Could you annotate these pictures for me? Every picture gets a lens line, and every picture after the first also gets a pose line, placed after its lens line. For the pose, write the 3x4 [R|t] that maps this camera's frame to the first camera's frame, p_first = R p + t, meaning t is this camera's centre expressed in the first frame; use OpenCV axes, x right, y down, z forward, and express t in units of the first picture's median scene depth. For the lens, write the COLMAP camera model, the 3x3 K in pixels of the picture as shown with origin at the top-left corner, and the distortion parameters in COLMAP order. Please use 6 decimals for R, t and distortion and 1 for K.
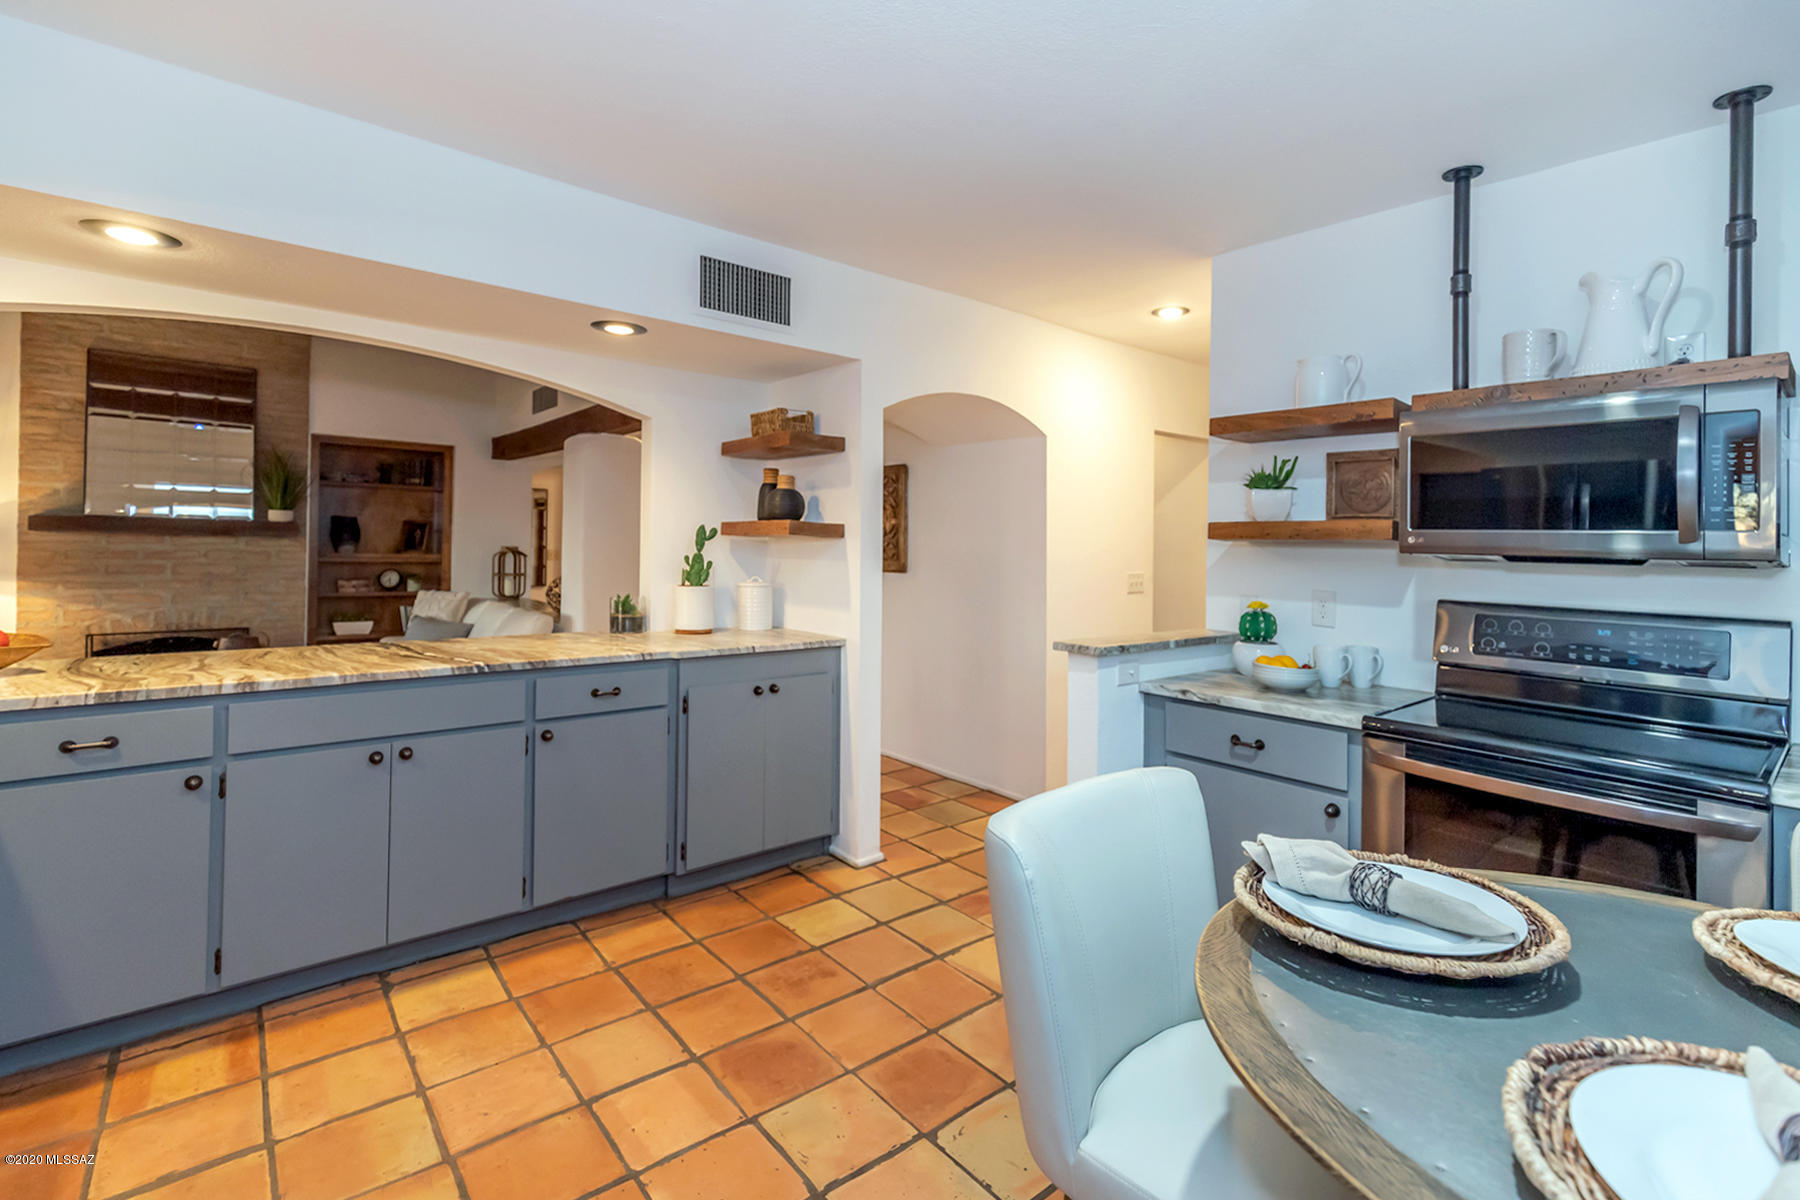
lens RADIAL K [[833.9, 0, 880.2], [0, 833.9, 553.3], [0, 0, 1]] dist [-0.001488, 0.001538]
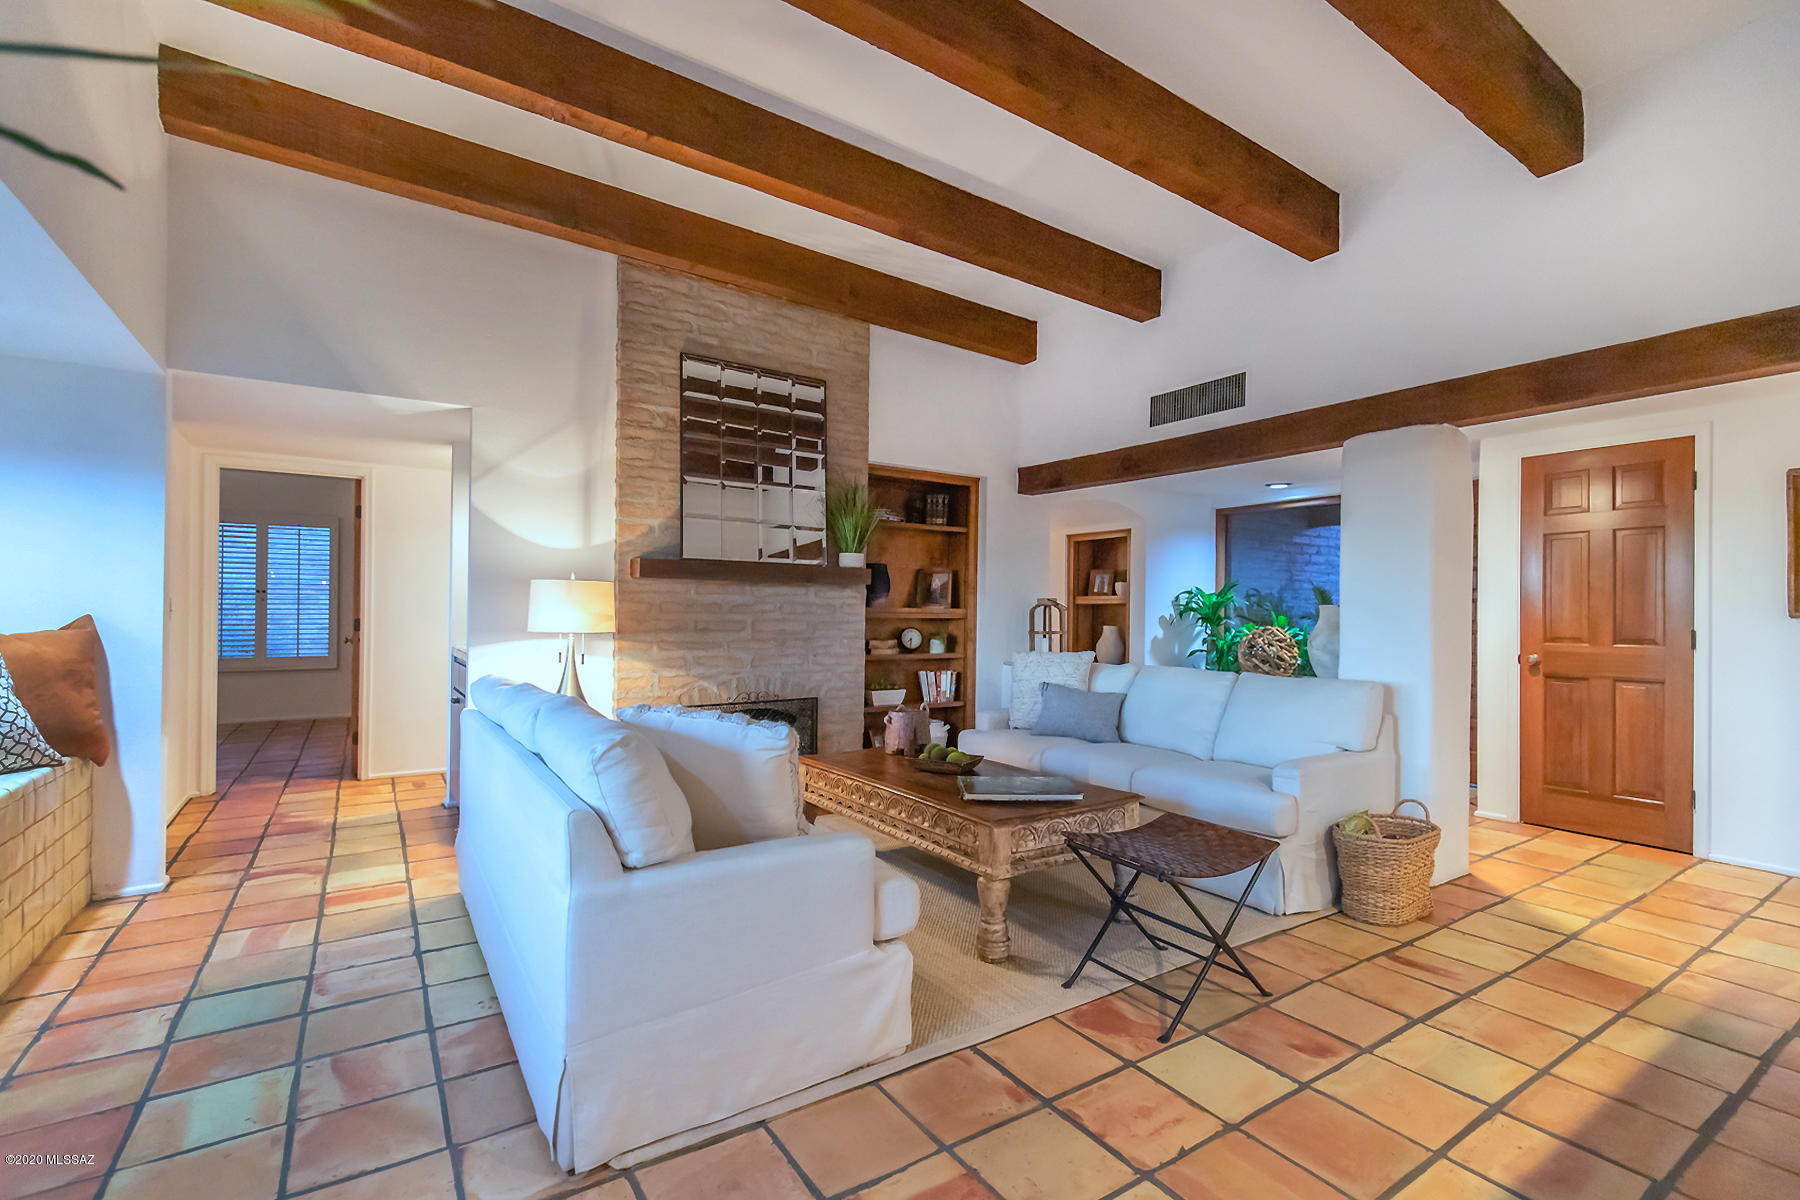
lens RADIAL K [[833.9, 0, 894.8], [0, 833.9, 622.3], [0, 0, 1]] dist [-0.001488, 0.001538]
pose [[0.996220, -0.010105, -0.086280, -0.645771], [0.010211, 0.999948, 0.000787, 0.016483], [0.086268, -0.001665, 0.996271, 0.202807]]
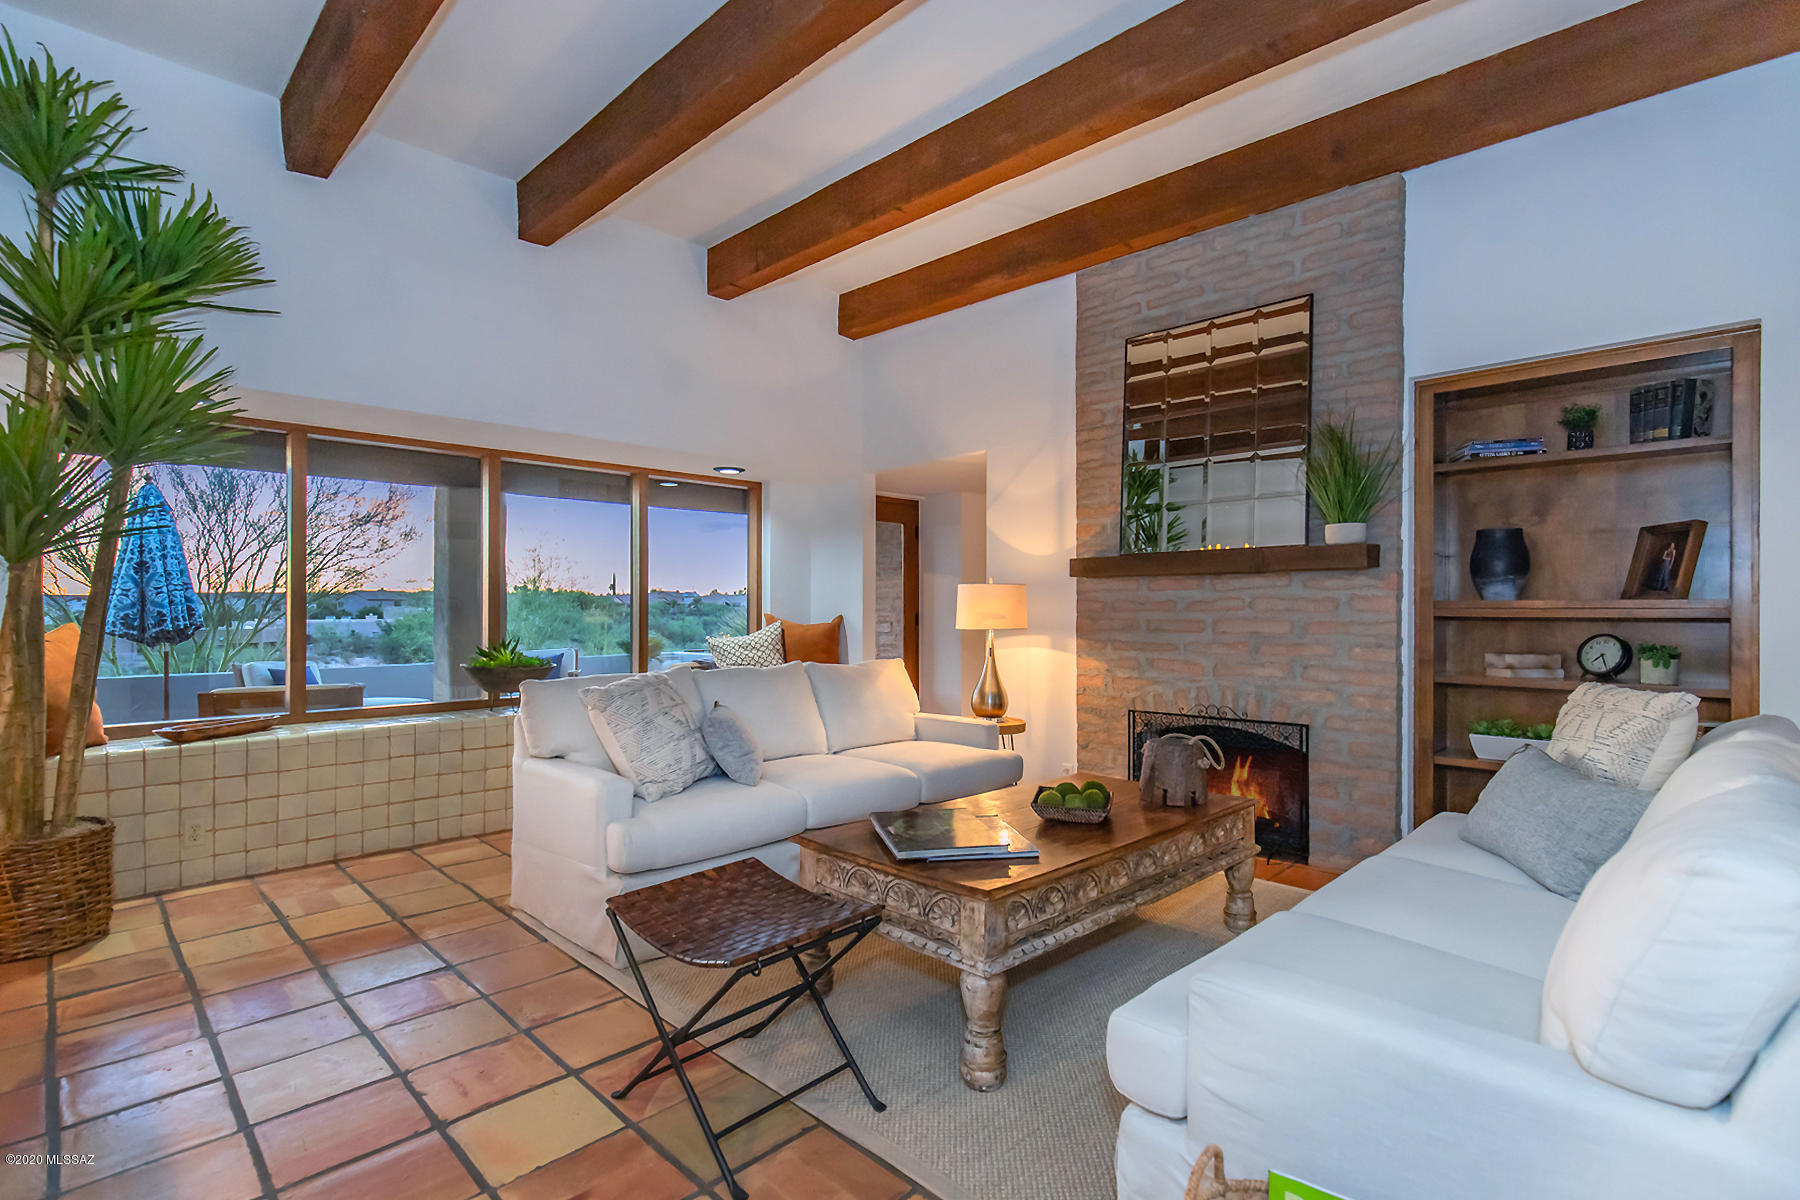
lens RADIAL K [[833.9, 0, 903.8], [0, 833.9, 609.8], [0, 0, 1]] dist [-0.001488, 0.001538]
pose [[0.108518, -0.020957, -0.993874, -0.200181], [-0.004469, 0.999757, -0.021569, 0.021573], [0.994084, 0.006782, 0.108398, 0.680219]]
